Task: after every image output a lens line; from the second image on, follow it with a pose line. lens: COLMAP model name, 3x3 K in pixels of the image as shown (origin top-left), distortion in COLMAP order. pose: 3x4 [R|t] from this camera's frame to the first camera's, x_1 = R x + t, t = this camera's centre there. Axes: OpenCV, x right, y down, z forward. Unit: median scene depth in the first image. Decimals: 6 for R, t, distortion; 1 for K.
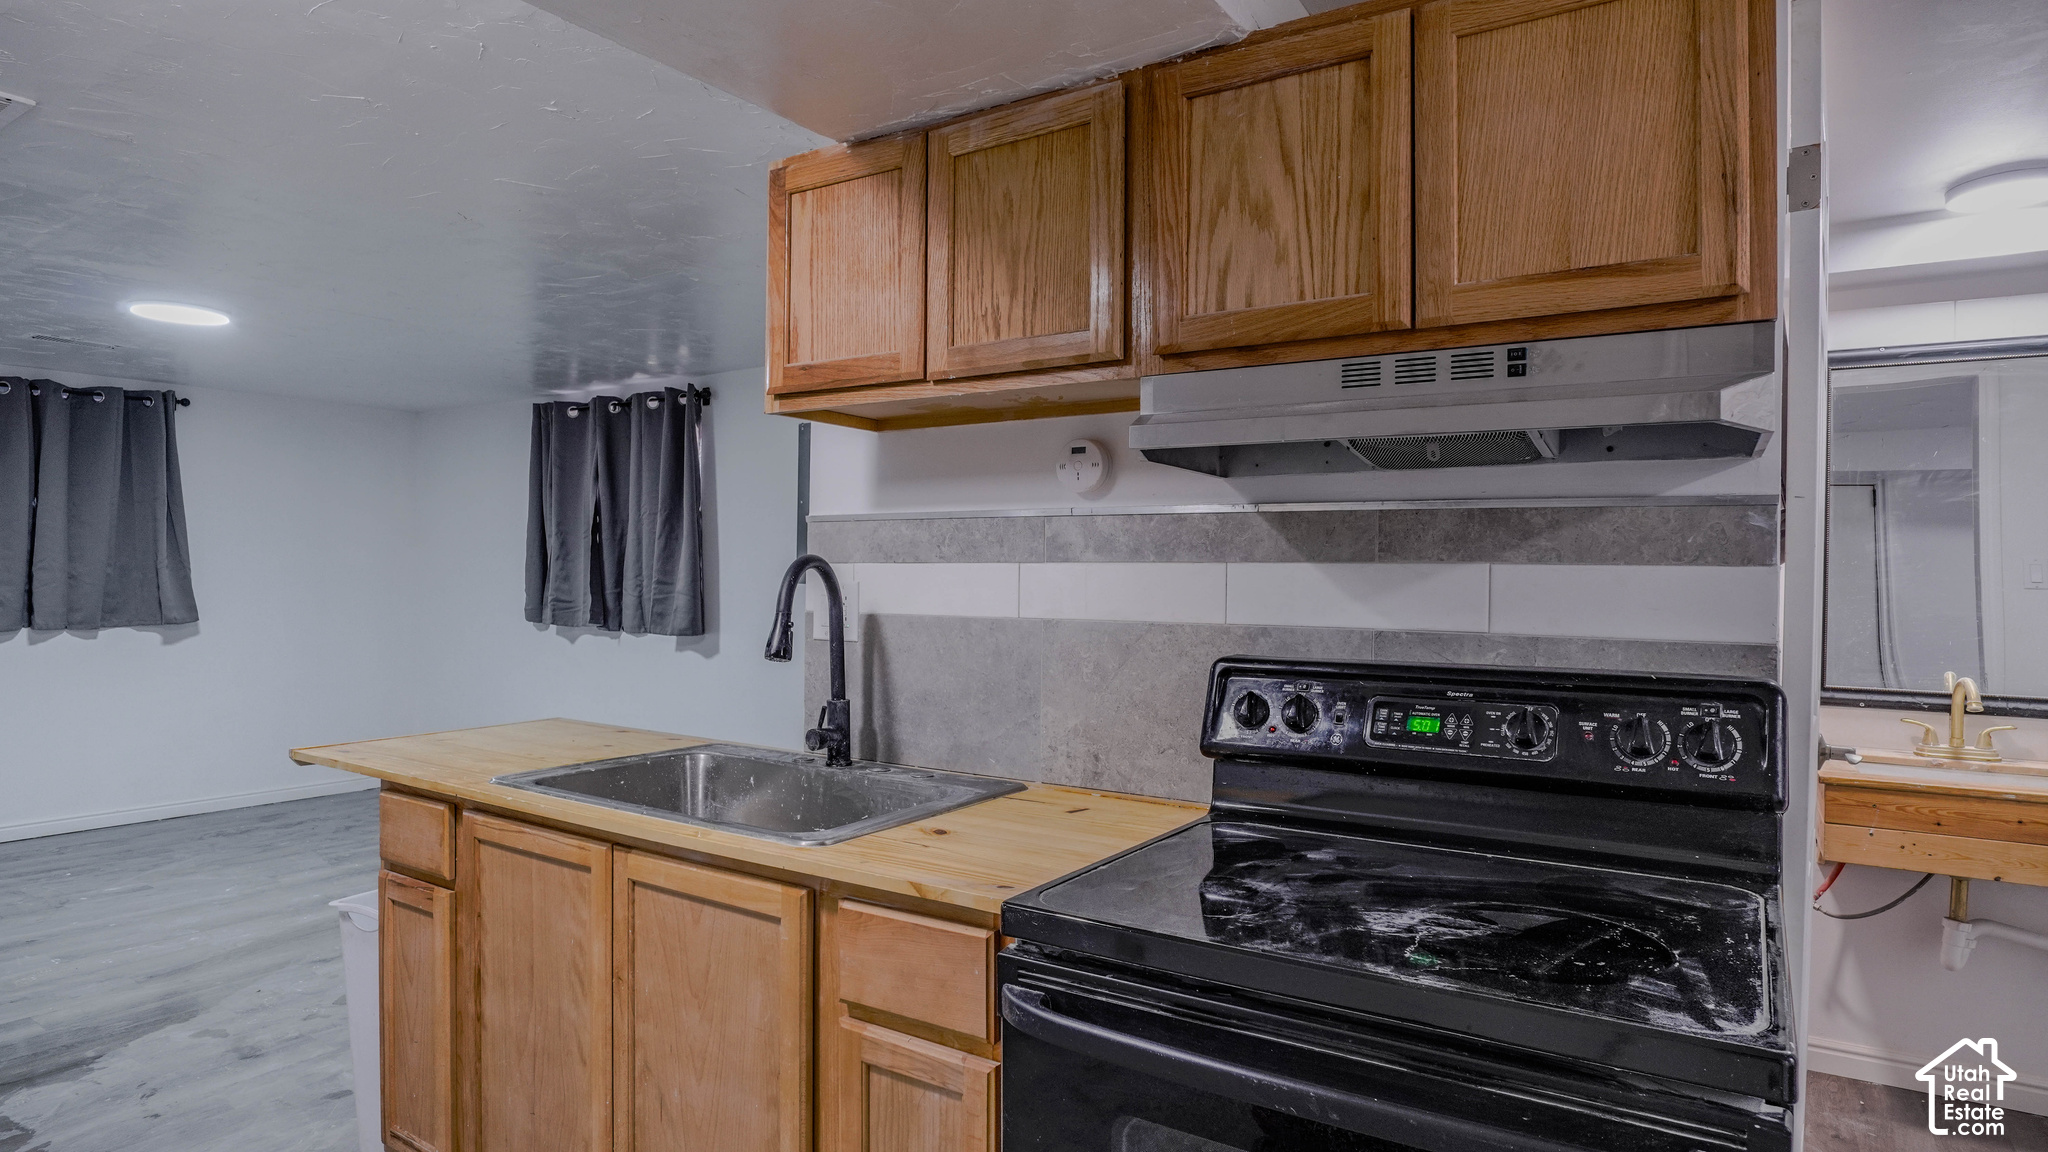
lens RADIAL K [[1100.4, 0, 1019.2], [0, 1100.4, 578.6], [0, 0, 1]] dist [-0.041687, 0.012514]
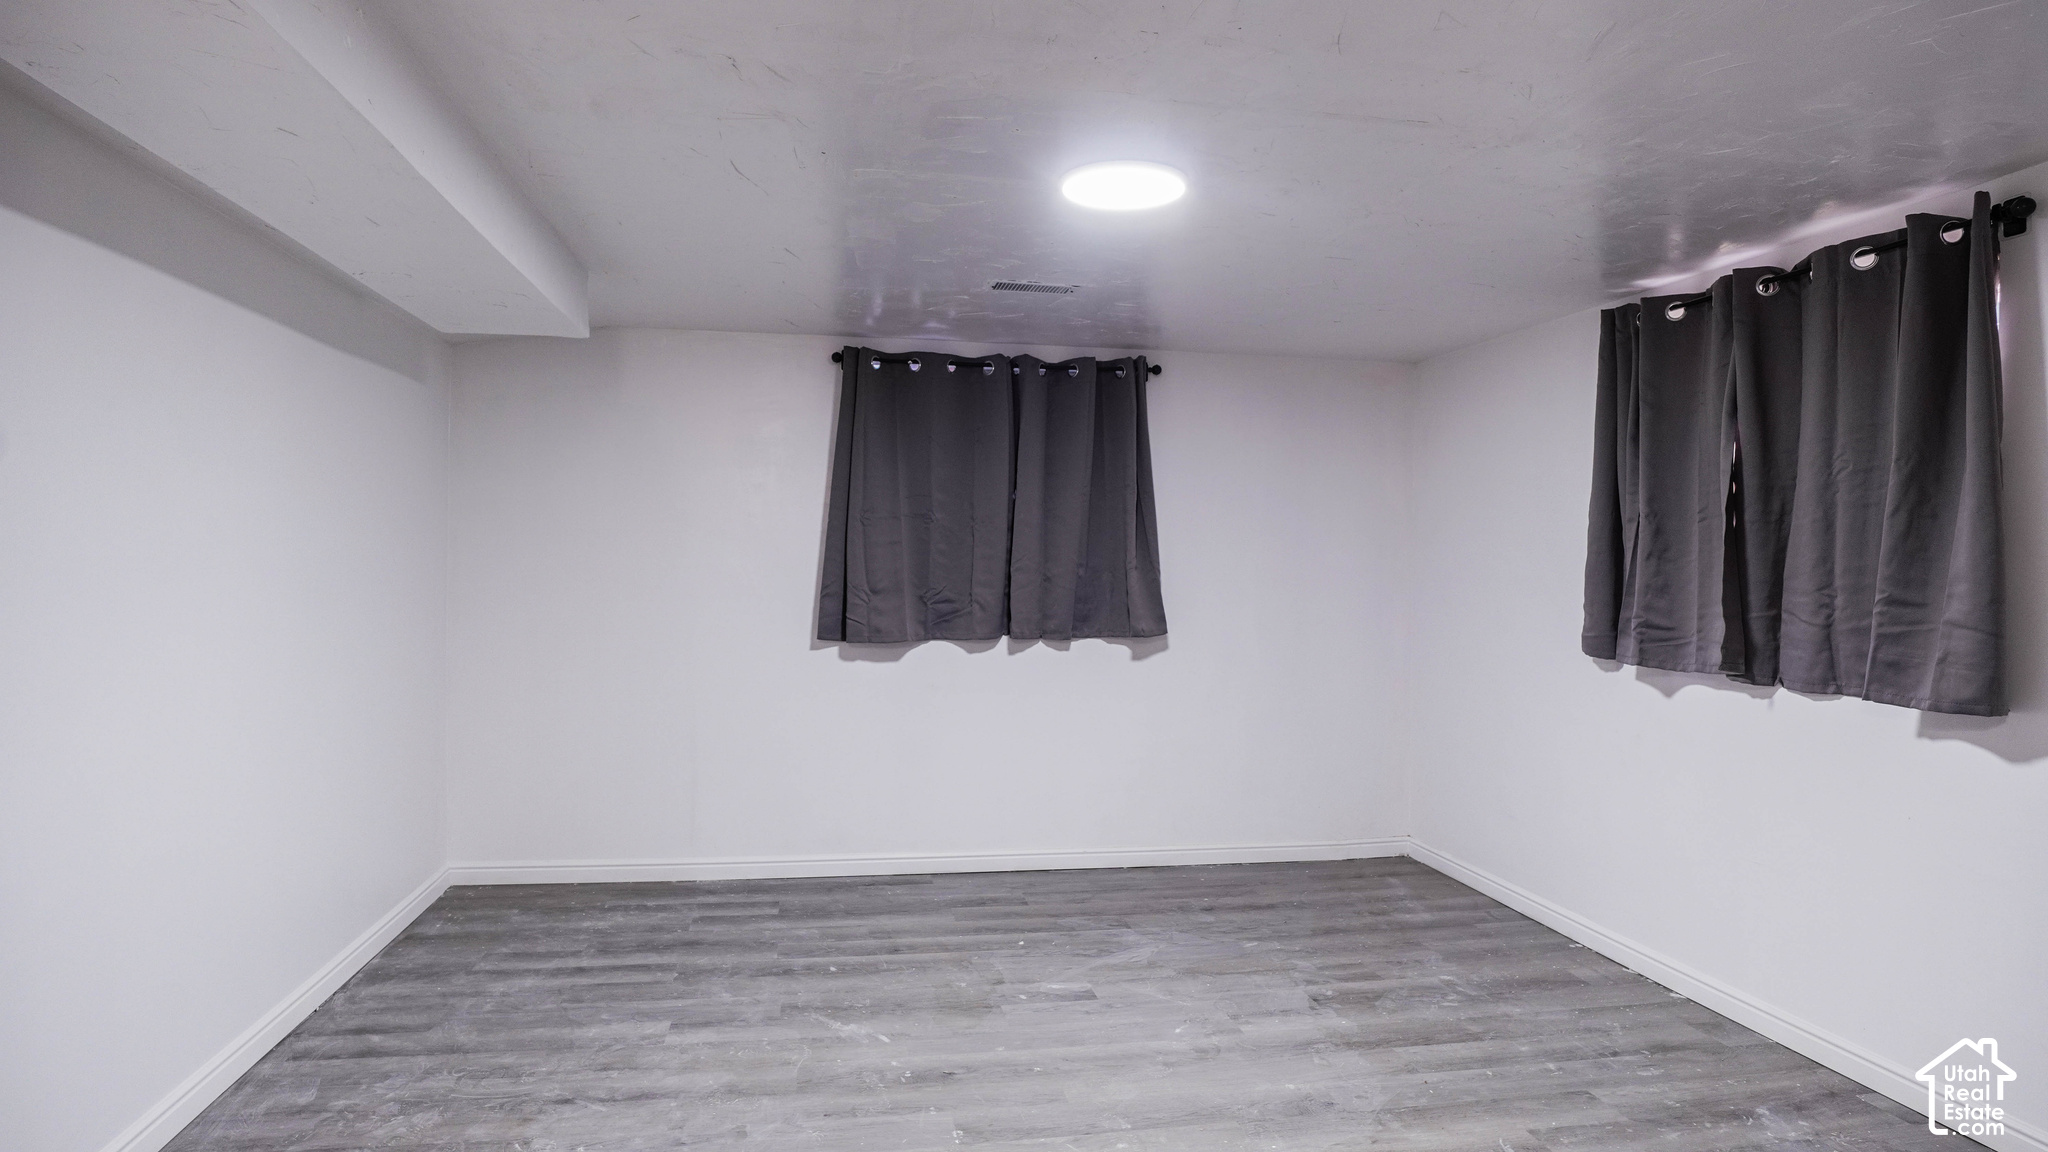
lens RADIAL K [[1111.5, 0, 1024.0], [0, 1111.5, 576.0], [0, 0, 1]] dist [-0.039917, 0.012543]
pose [[0.691545, 0.008406, -0.722285, -0.234035], [-0.012075, 0.999927, 0.000077, -0.003660], [0.722233, 0.008668, 0.691596, 0.348132]]
